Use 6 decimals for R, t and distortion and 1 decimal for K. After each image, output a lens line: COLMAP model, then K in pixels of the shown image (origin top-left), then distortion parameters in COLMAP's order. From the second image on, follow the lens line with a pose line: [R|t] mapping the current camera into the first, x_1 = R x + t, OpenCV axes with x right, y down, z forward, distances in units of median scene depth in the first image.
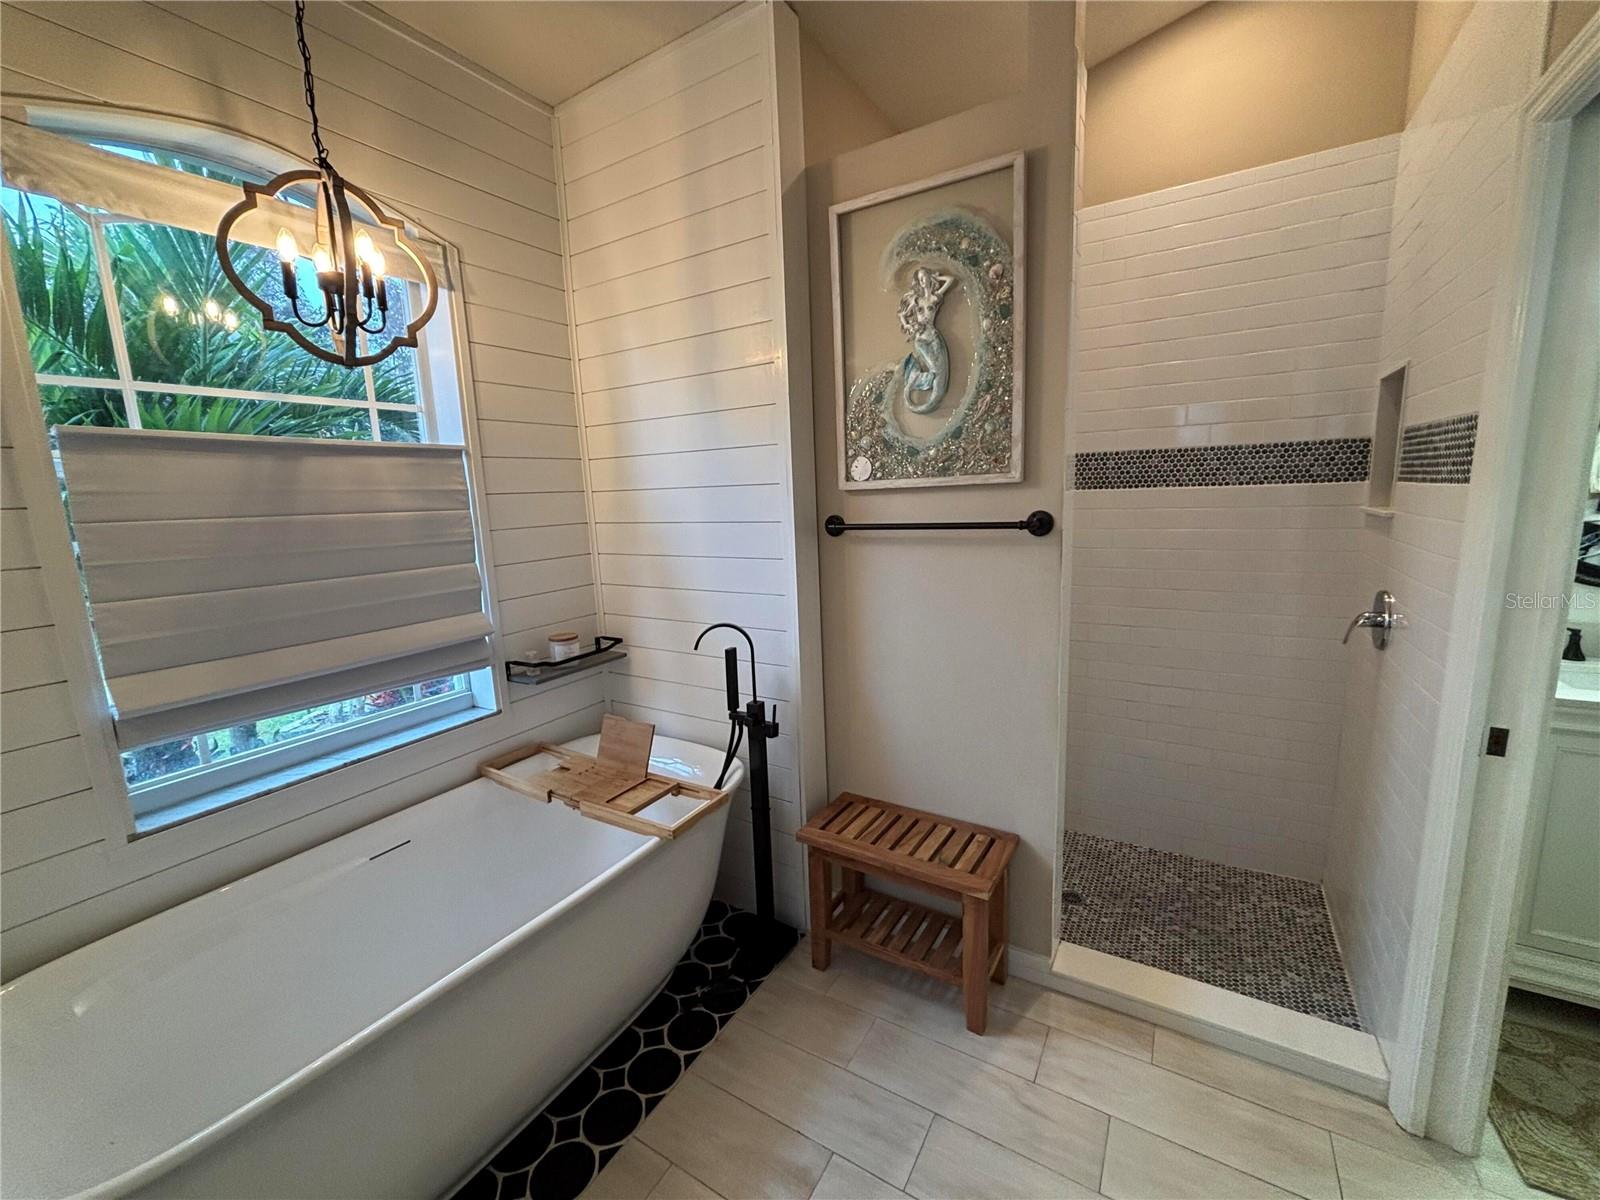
lens RADIAL K [[649.5, 0, 796.5], [0, 649.5, 599.1], [0, 0, 1]] dist [-0.001616, 0.000671]
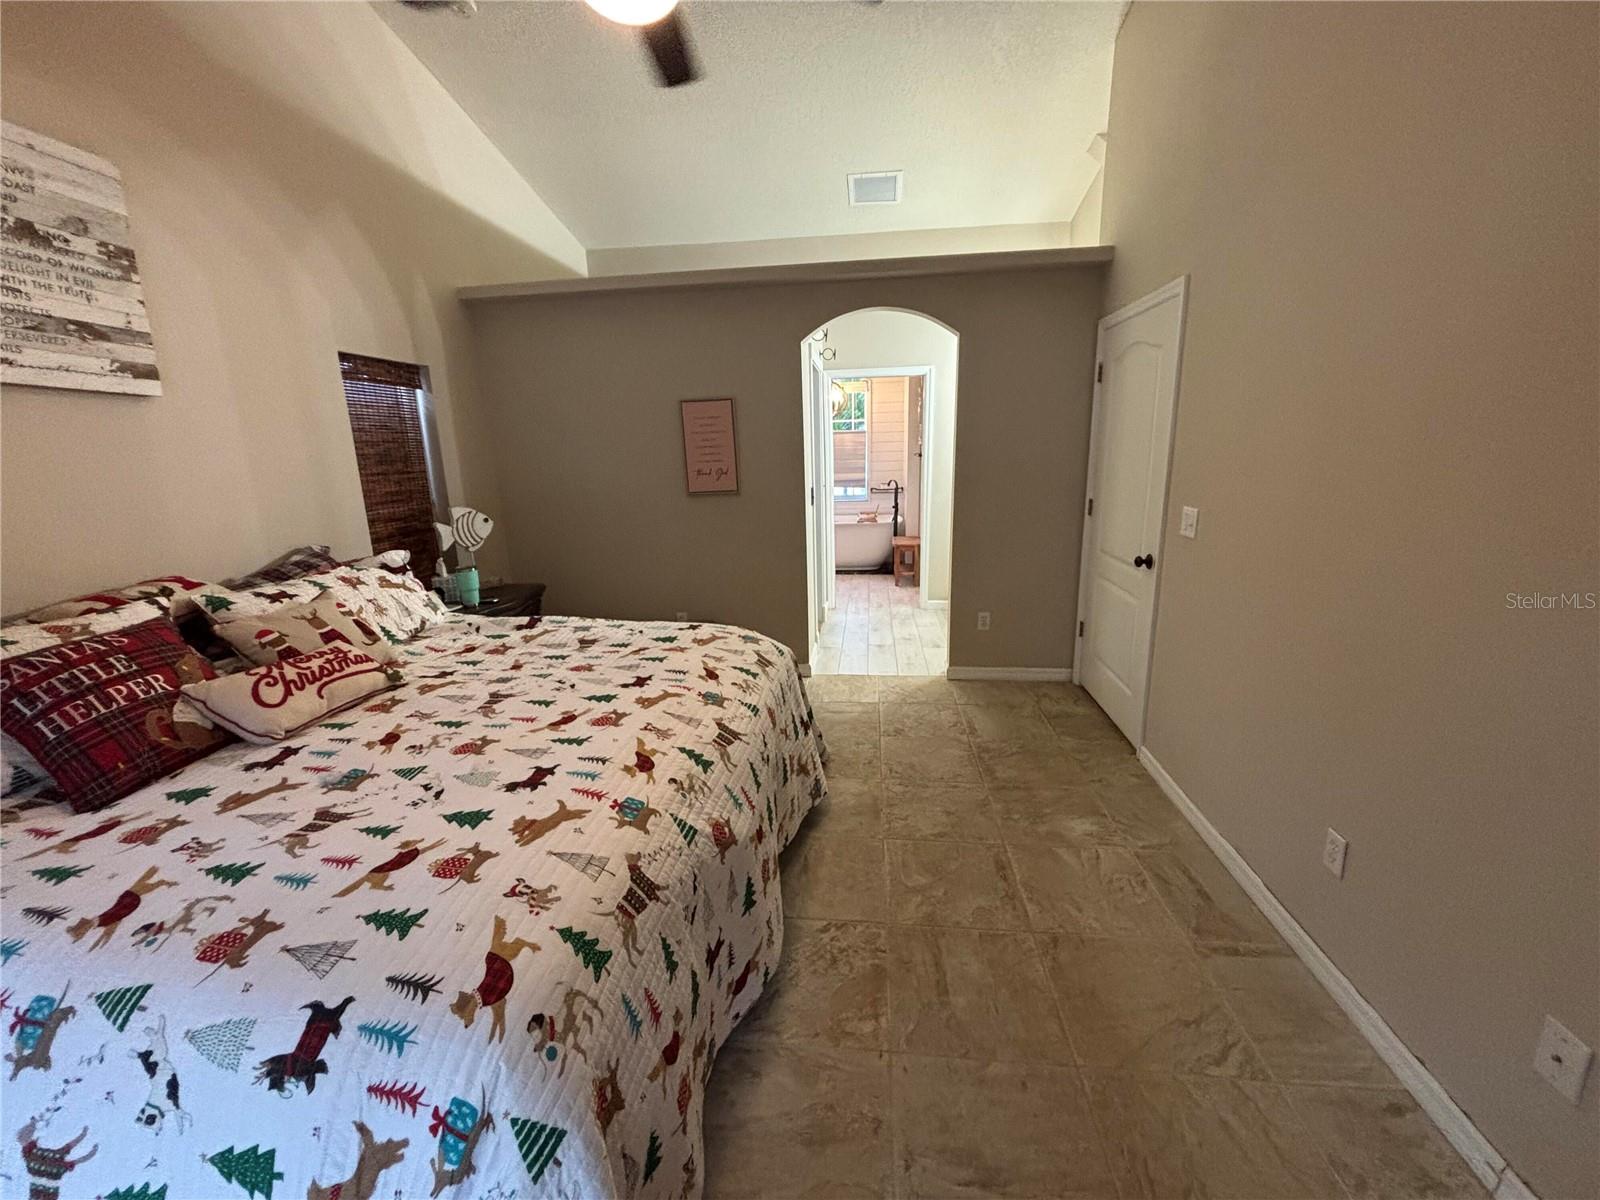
lens RADIAL K [[649.5, 0, 803.7], [0, 649.5, 603.2], [0, 0, 1]] dist [-0.001616, 0.000671]
pose [[0.427585, 0.237119, -0.872322, 3.396572], [-0.147112, 0.970373, 0.191662, 0.099631], [0.891924, 0.046377, 0.449800, -1.230246]]
